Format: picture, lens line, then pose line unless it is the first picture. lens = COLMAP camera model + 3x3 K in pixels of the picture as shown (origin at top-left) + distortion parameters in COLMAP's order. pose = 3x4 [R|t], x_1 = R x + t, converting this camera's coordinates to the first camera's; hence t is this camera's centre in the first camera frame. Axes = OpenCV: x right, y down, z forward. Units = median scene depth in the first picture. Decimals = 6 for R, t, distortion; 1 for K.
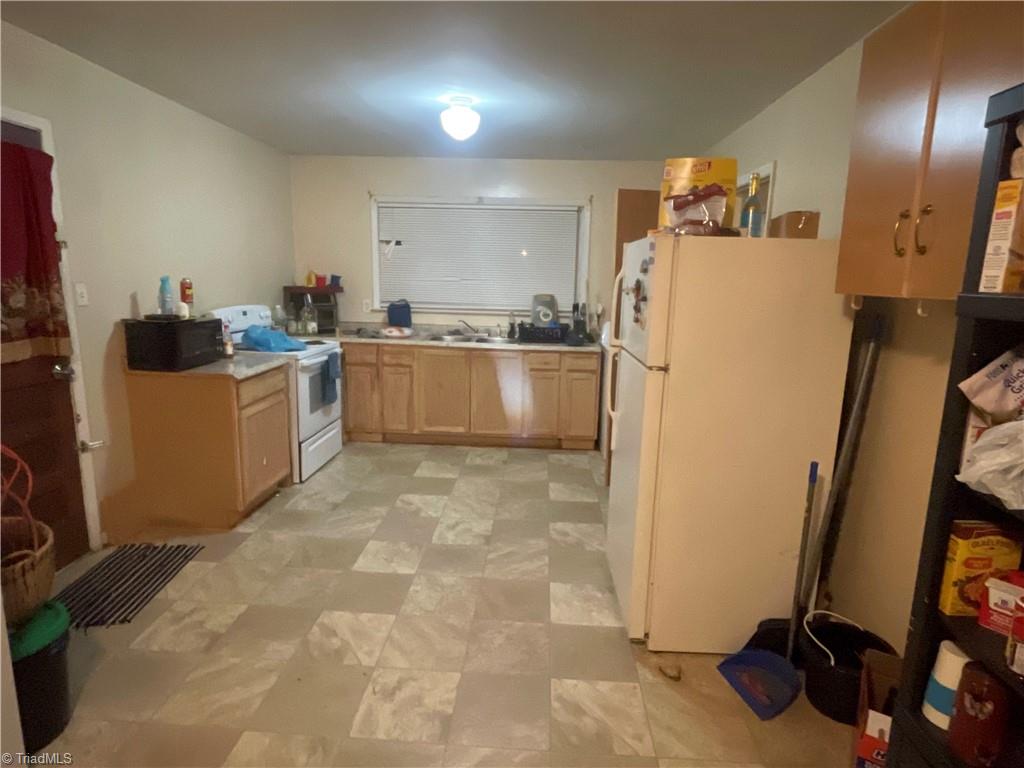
lens RADIAL K [[569.8, 0, 511.8], [0, 569.8, 382.2], [0, 0, 1]] dist [-0.001261, 0.000001]
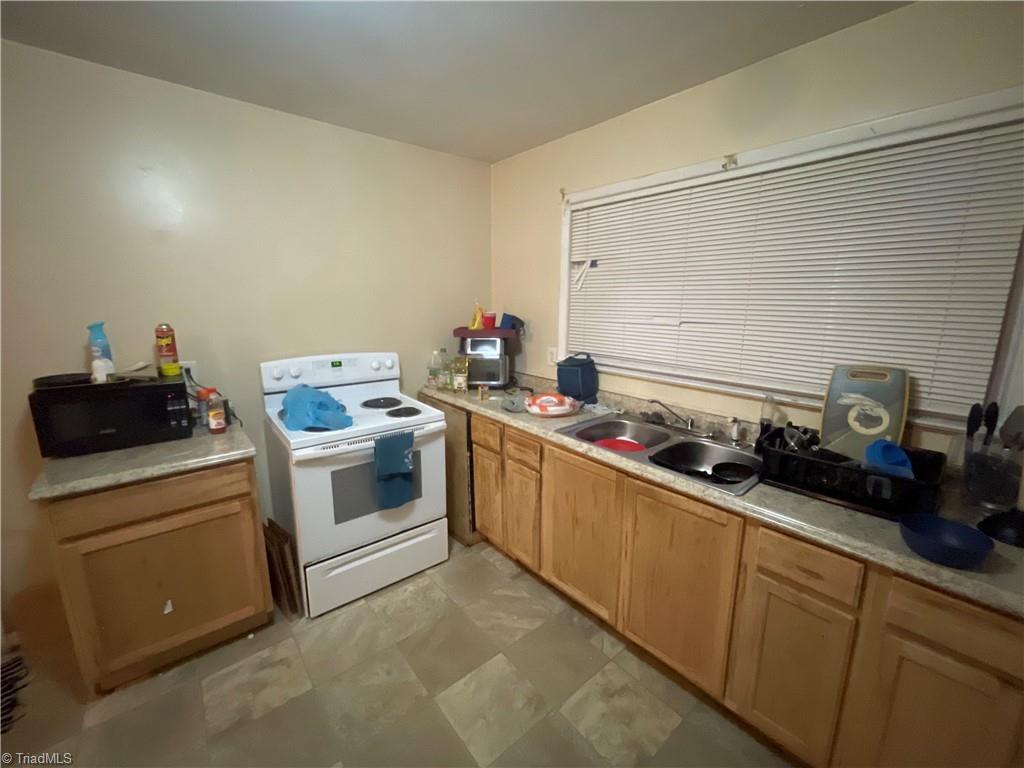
lens RADIAL K [[413.8, 0, 515.0], [0, 413.8, 385.6], [0, 0, 1]] dist [-0.000789, -0.000196]
pose [[0.682641, 0.129903, -0.719115, 0.101625], [-0.125323, 0.990305, 0.059925, -0.135132], [0.719927, 0.049215, 0.692302, 0.672136]]
